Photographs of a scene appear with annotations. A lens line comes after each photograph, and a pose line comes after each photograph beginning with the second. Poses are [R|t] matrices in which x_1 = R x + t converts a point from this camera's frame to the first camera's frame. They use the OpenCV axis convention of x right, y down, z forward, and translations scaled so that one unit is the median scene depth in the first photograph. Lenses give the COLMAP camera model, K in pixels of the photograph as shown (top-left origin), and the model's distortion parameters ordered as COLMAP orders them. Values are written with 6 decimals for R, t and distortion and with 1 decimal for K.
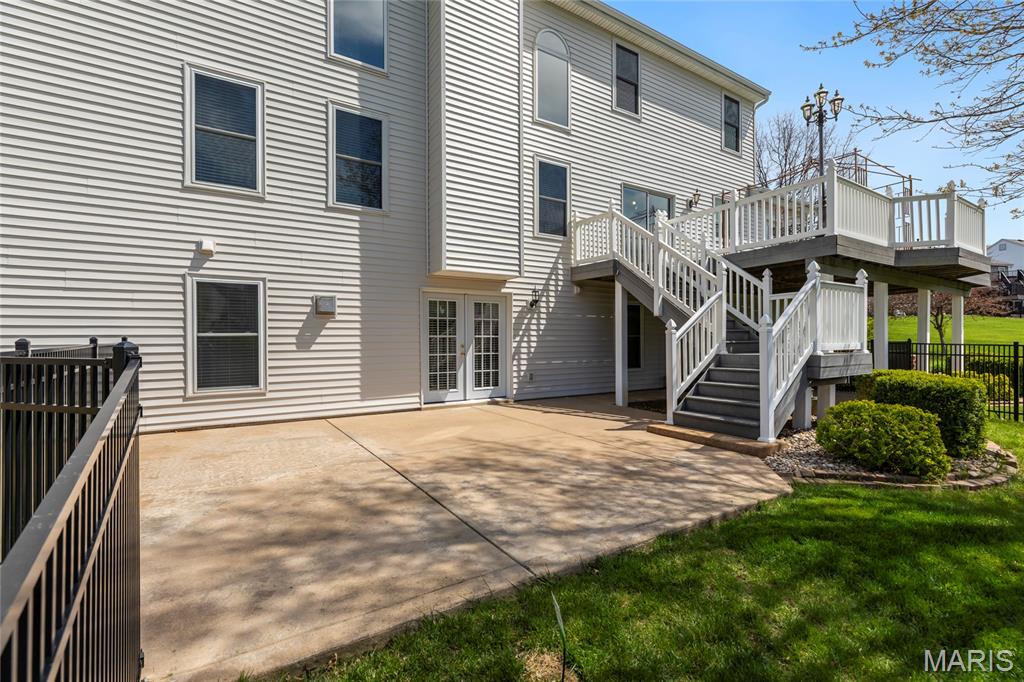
lens RADIAL K [[461.3, 0, 514.0], [0, 461.3, 334.0], [0, 0, 1]] dist [-0.003910, -0.000169]
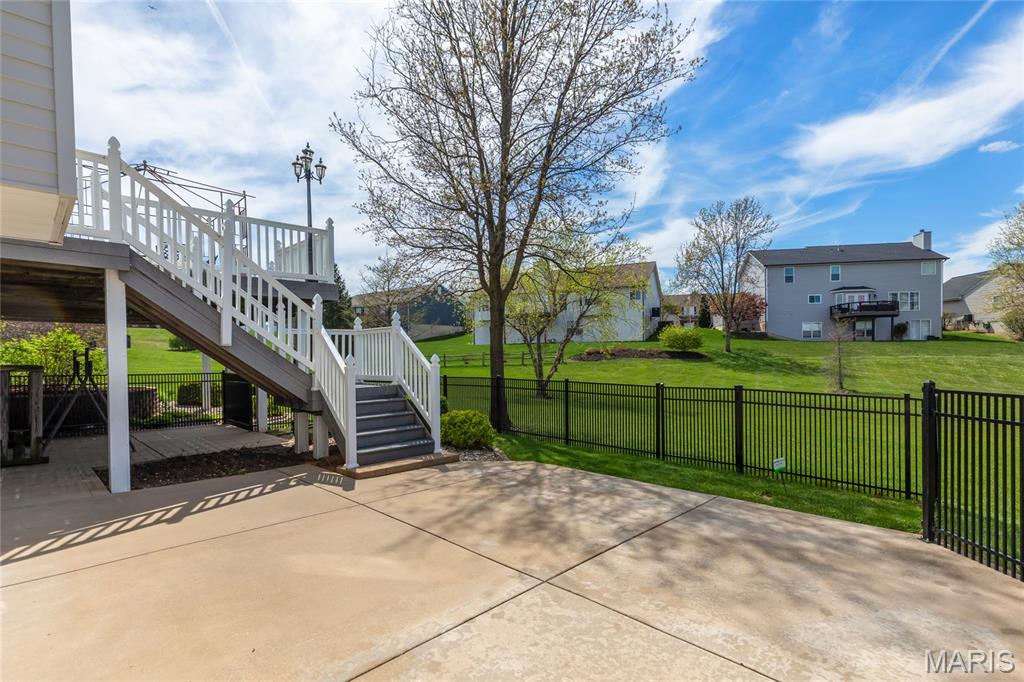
lens RADIAL K [[501.0, 0, 504.1], [0, 501.0, 362.7], [0, 0, 1]] dist [-0.004131, -0.000742]
pose [[-0.208341, -0.006568, 0.978034, -1.184495], [-0.001422, 0.999978, 0.006413, -0.038641], [-0.978055, -0.000055, -0.208346, 1.498024]]
